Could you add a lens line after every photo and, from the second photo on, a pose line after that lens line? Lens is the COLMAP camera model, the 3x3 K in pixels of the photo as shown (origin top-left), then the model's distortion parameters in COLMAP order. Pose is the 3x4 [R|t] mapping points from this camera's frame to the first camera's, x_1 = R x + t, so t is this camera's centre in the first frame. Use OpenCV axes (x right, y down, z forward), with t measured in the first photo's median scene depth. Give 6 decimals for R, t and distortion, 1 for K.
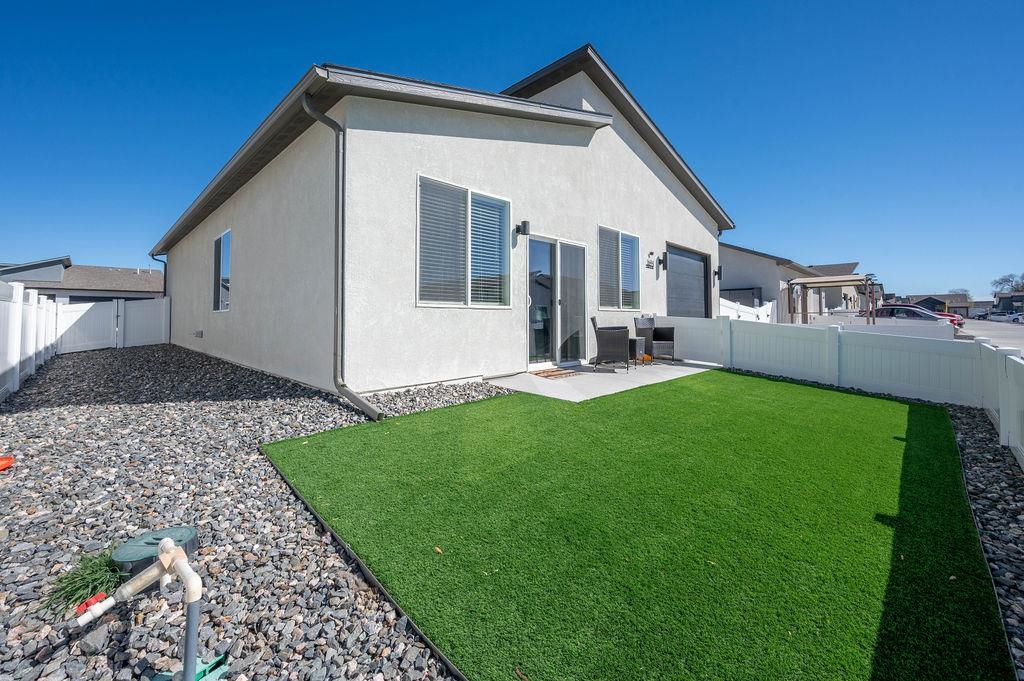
lens RADIAL K [[410.8, 0, 506.7], [0, 410.8, 322.8], [0, 0, 1]] dist [0.000348, -0.000136]
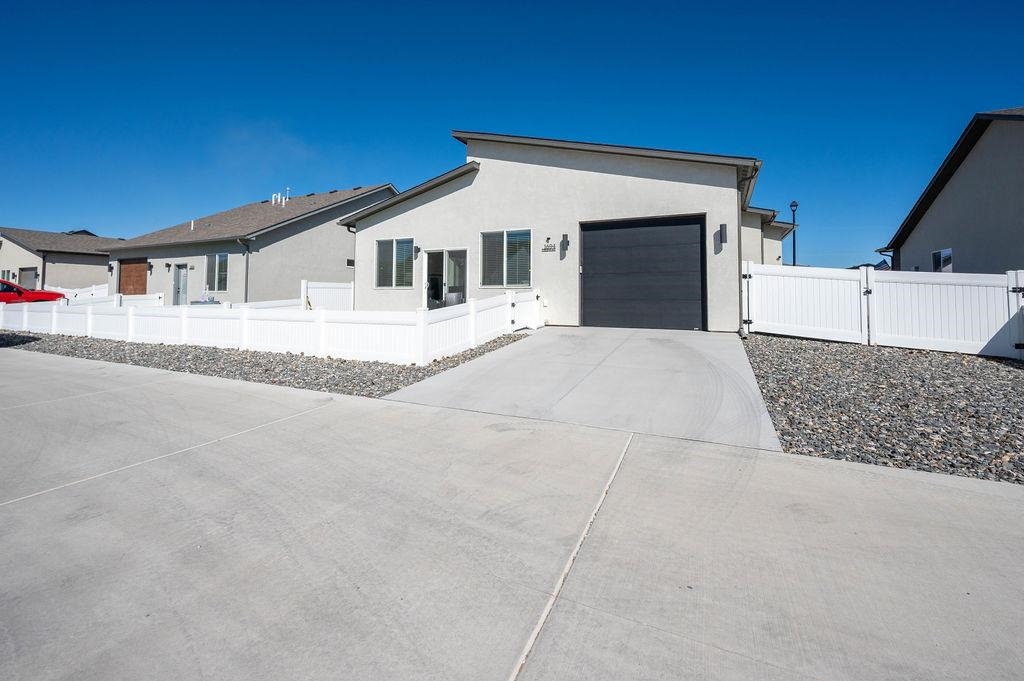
lens RADIAL K [[410.8, 0, 506.7], [0, 410.8, 322.8], [0, 0, 1]] dist [0.000348, -0.000136]
pose [[0.358813, 0.054718, -0.931804, 2.089385], [-0.018913, 0.998502, 0.051352, 0.022446], [0.933218, -0.000803, 0.359310, 0.663617]]
